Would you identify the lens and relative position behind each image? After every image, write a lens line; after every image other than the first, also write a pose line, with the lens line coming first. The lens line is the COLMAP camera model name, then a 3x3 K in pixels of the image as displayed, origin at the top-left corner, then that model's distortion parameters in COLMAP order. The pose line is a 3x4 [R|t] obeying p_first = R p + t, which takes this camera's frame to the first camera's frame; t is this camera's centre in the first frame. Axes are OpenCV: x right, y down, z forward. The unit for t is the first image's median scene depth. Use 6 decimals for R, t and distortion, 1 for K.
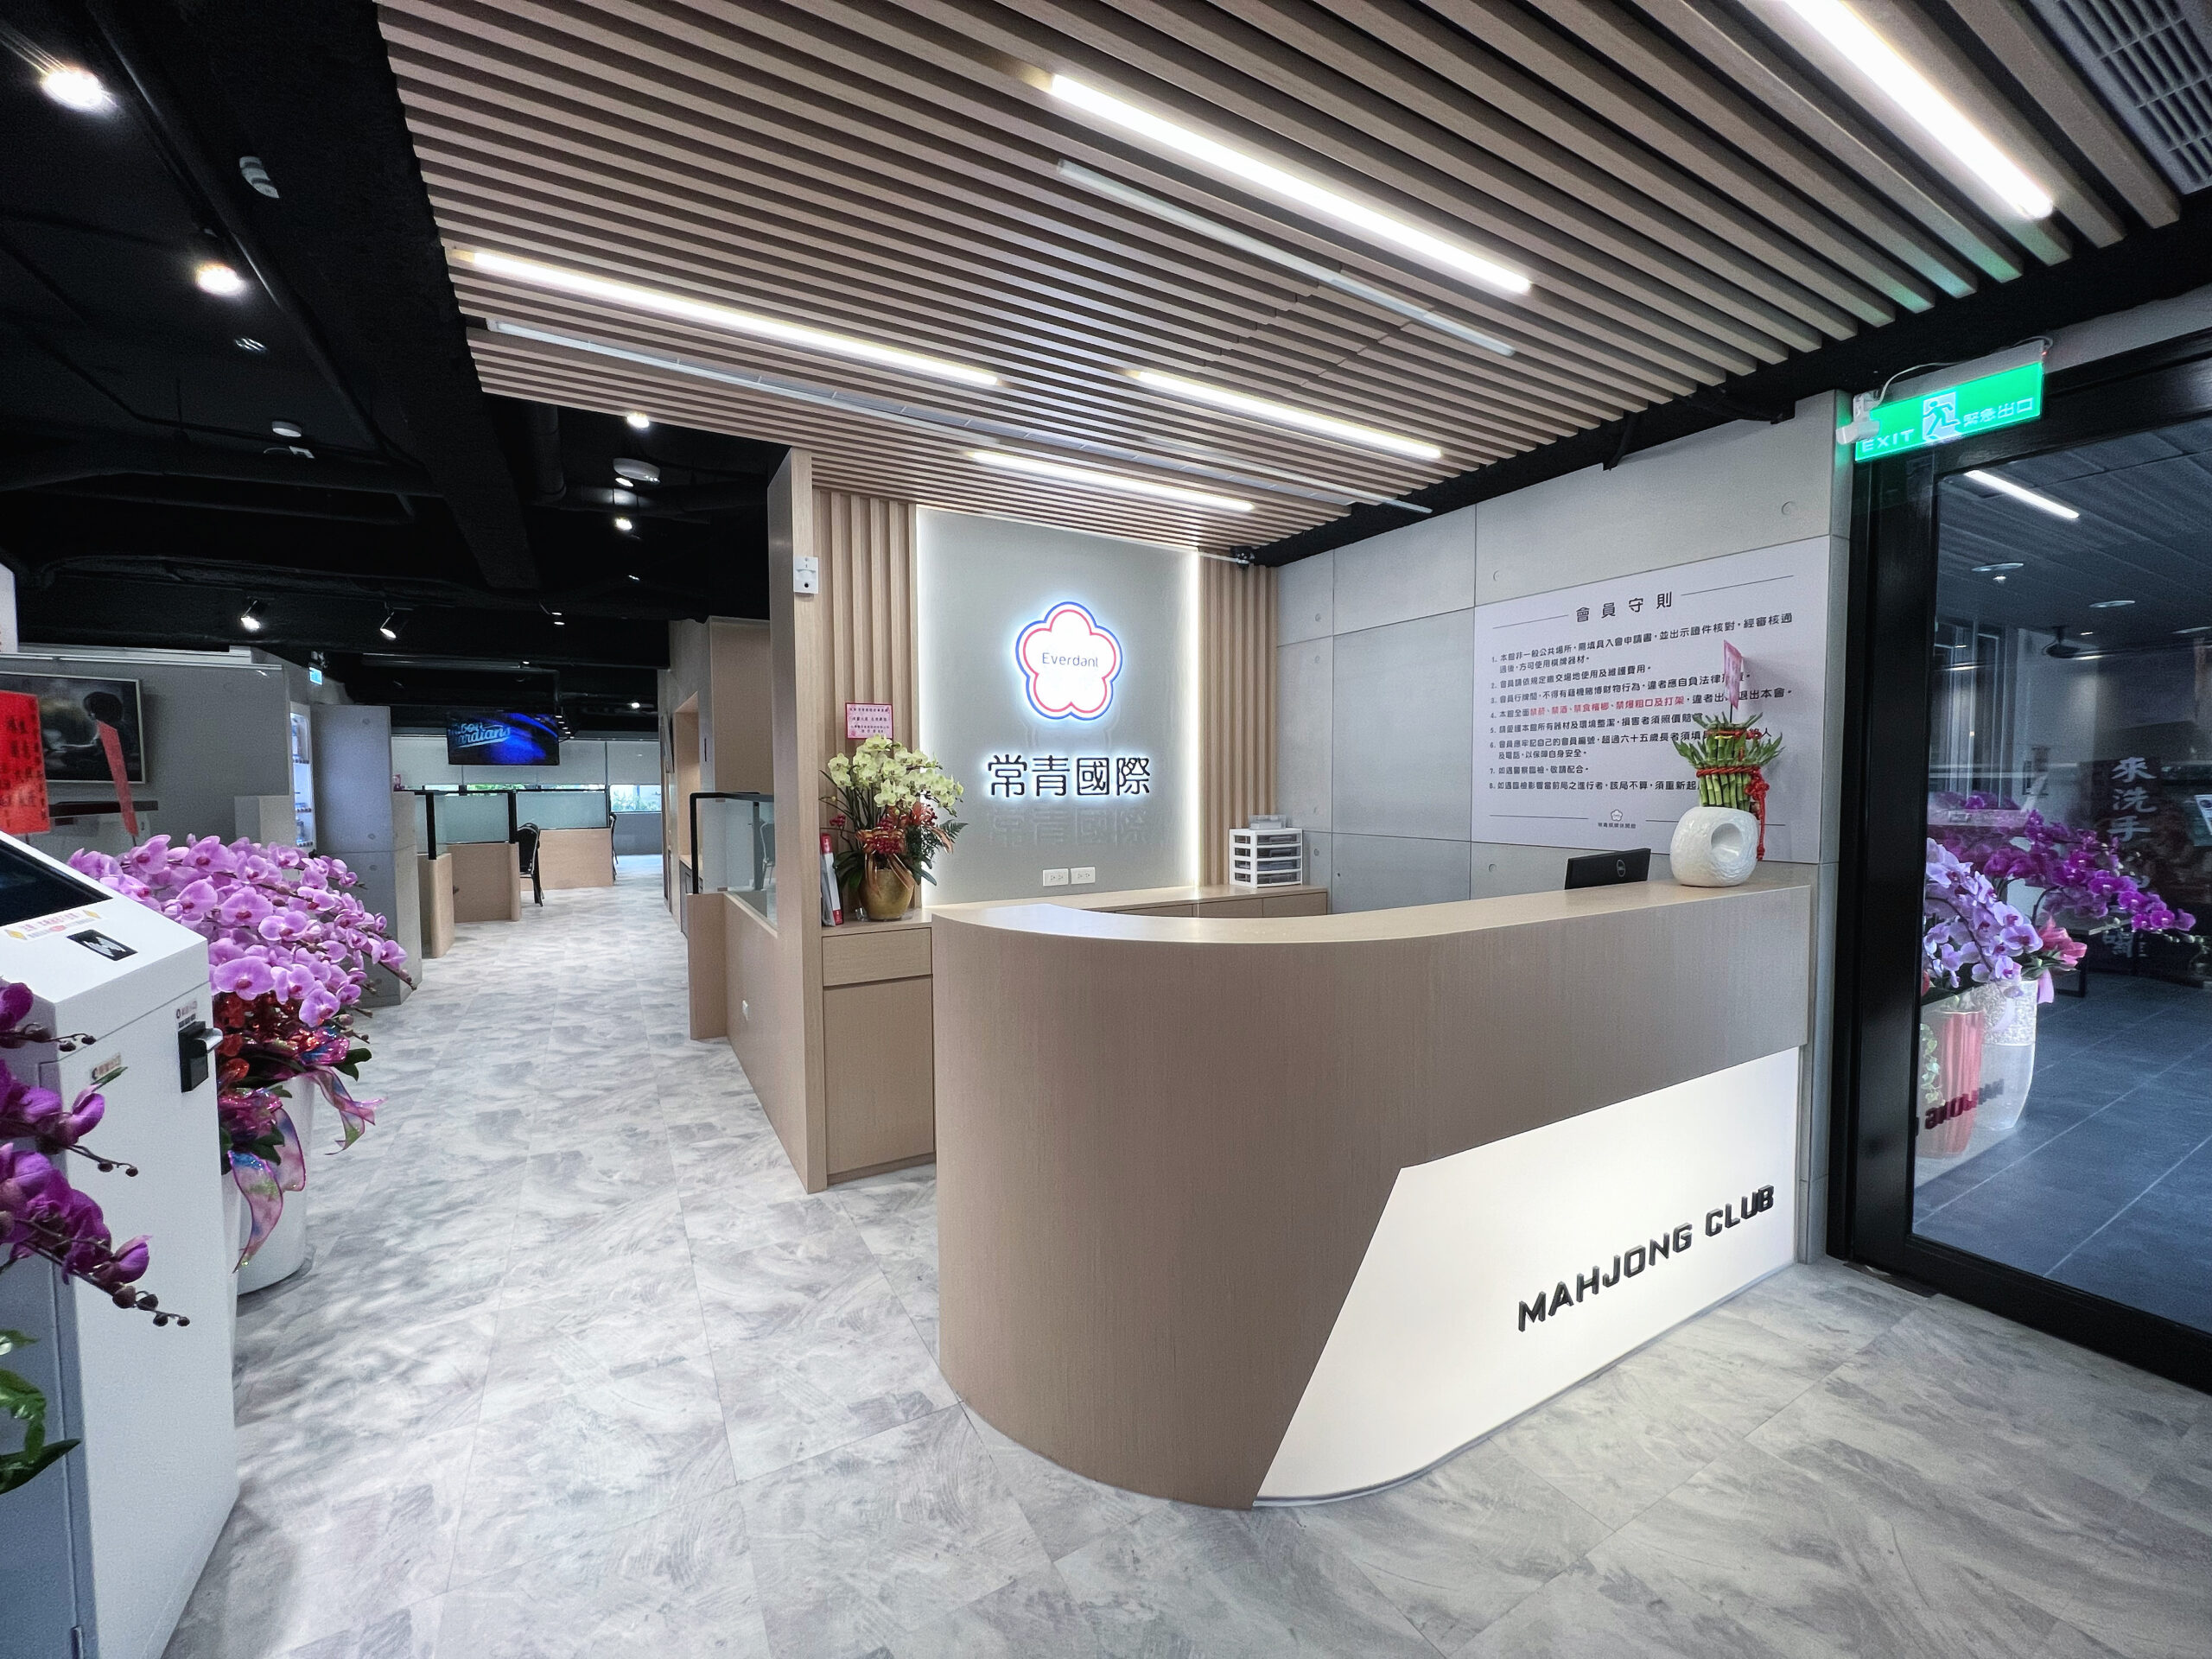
lens RADIAL K [[891.2, 0, 1101.5], [0, 891.2, 827.7], [0, 0, 1]] dist [-0.000337, 0.000212]
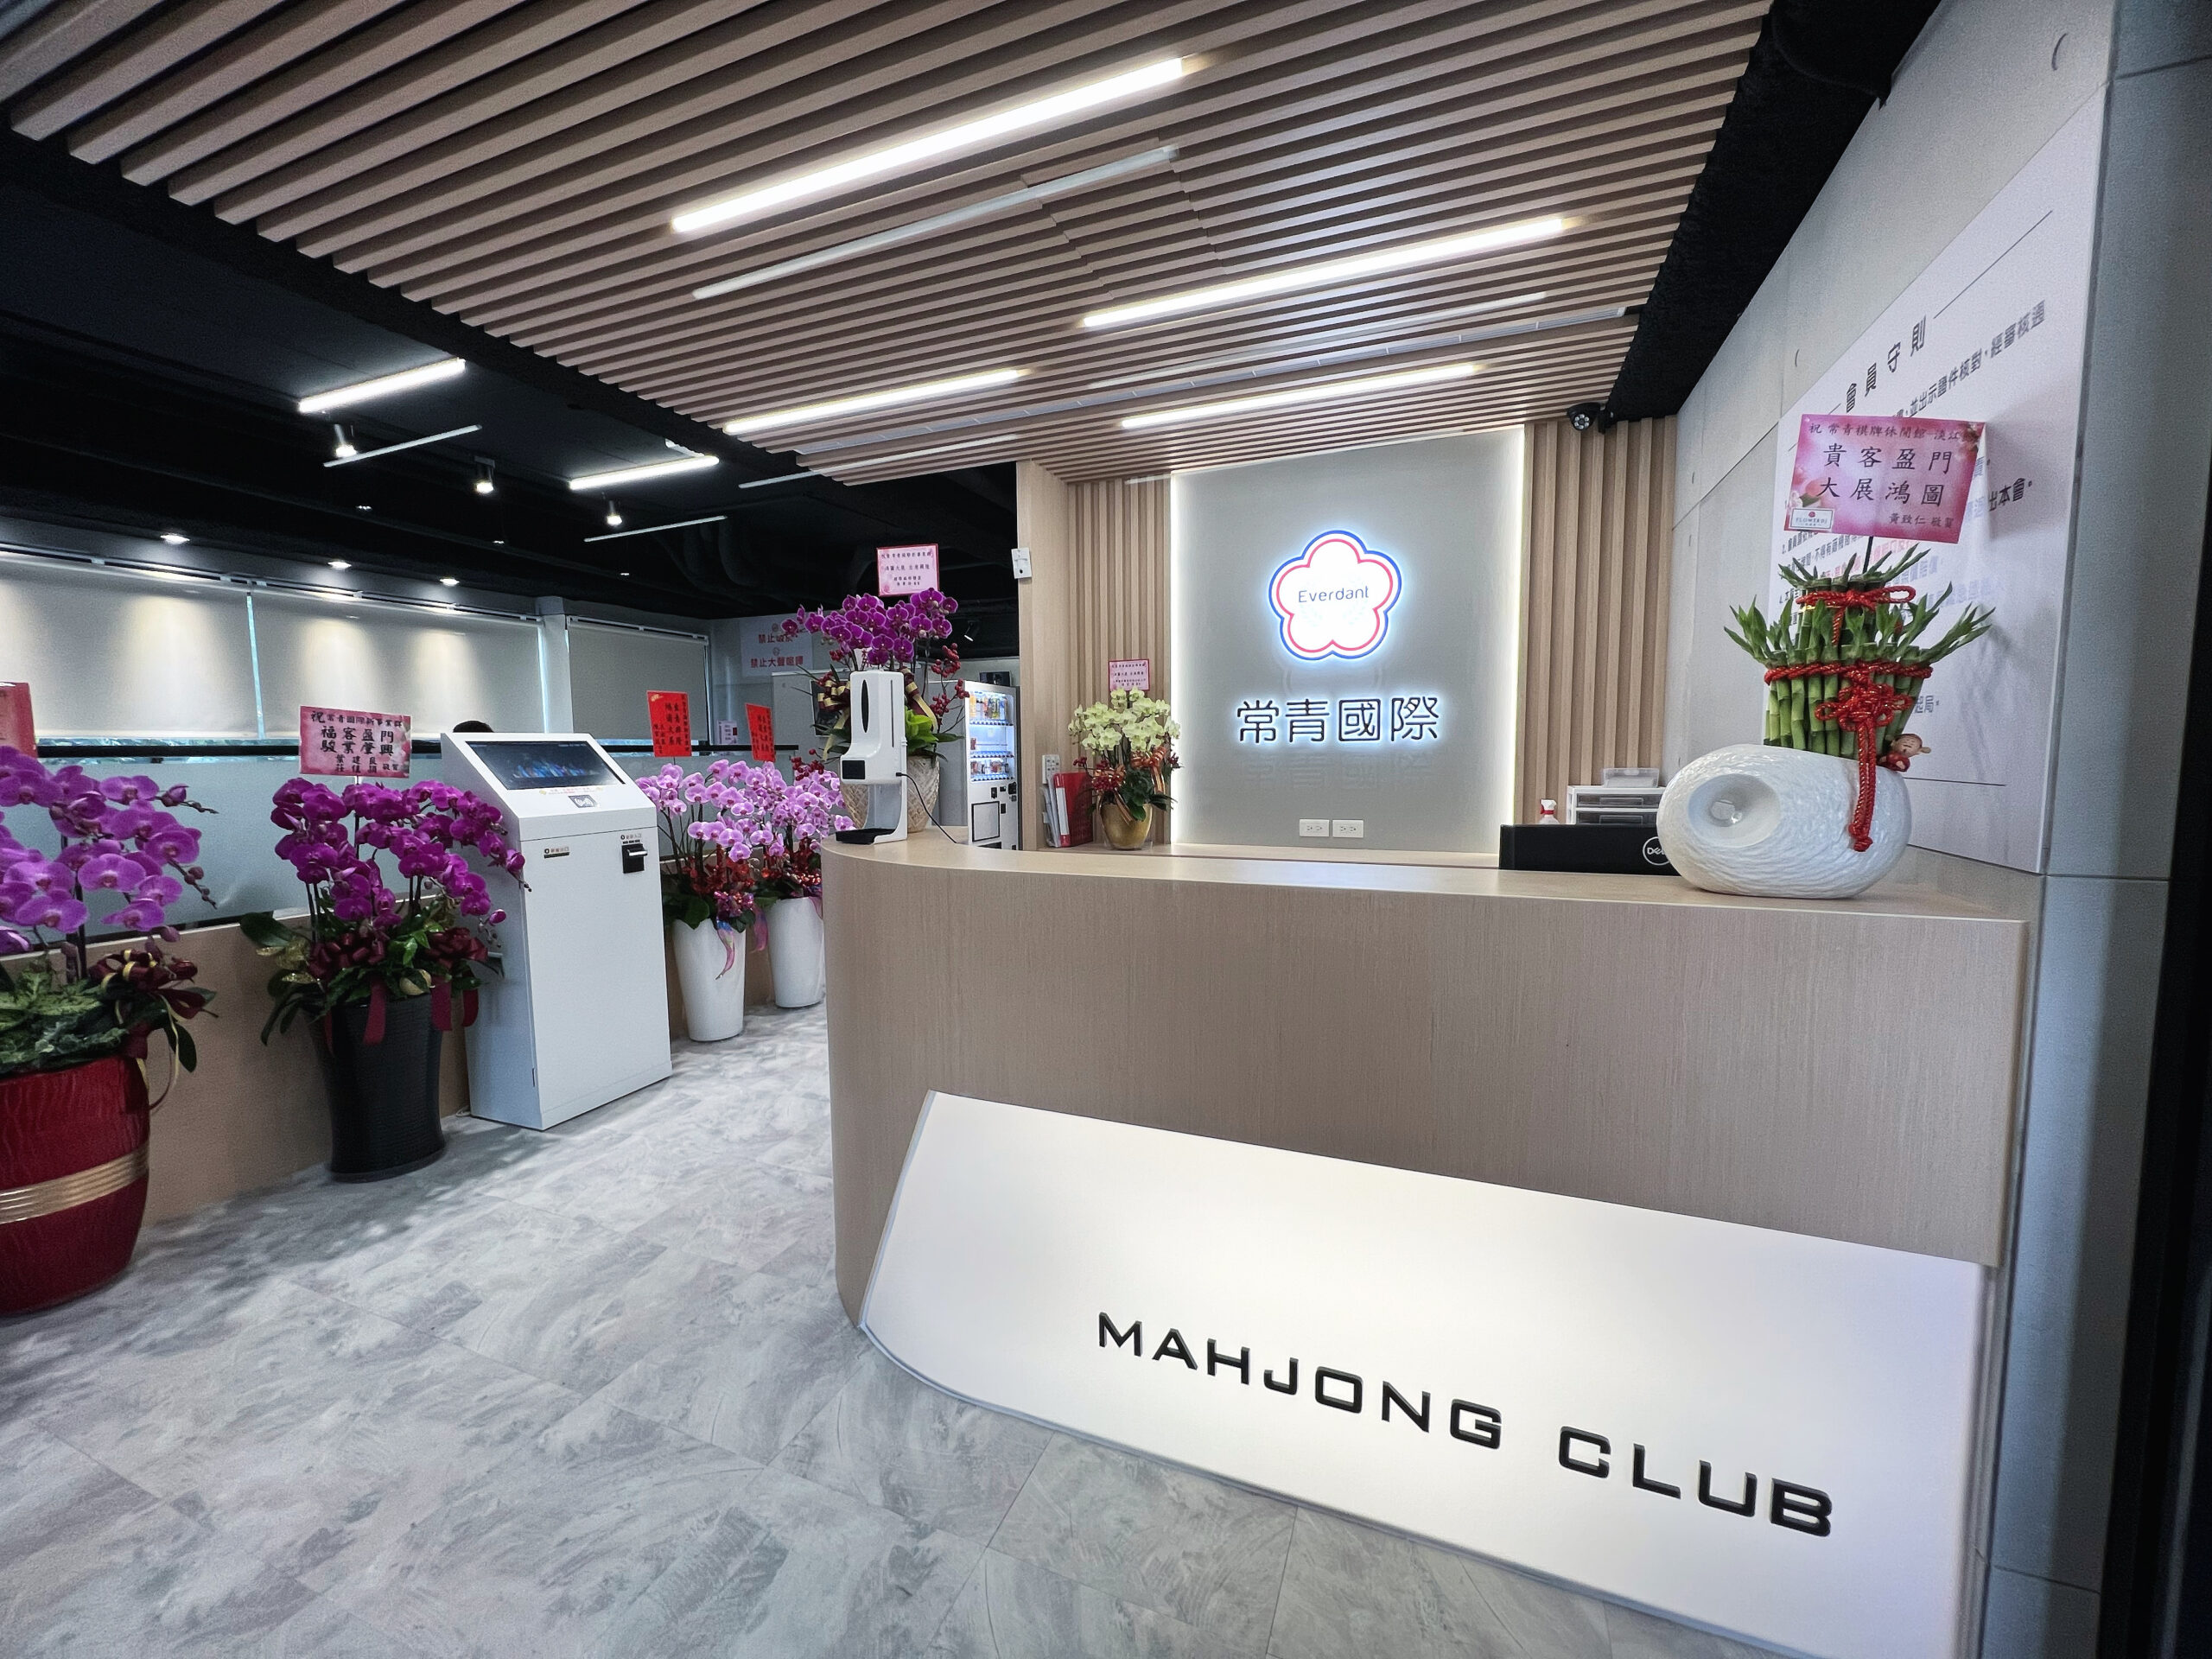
lens RADIAL K [[891.2, 0, 1096.9], [0, 891.2, 828.1], [0, 0, 1]] dist [-0.000337, 0.000212]
pose [[0.609485, 0.070605, -0.789647, 0.656903], [-0.033769, 0.997435, 0.063119, 0.004558], [0.792078, -0.011804, 0.610306, 0.277371]]
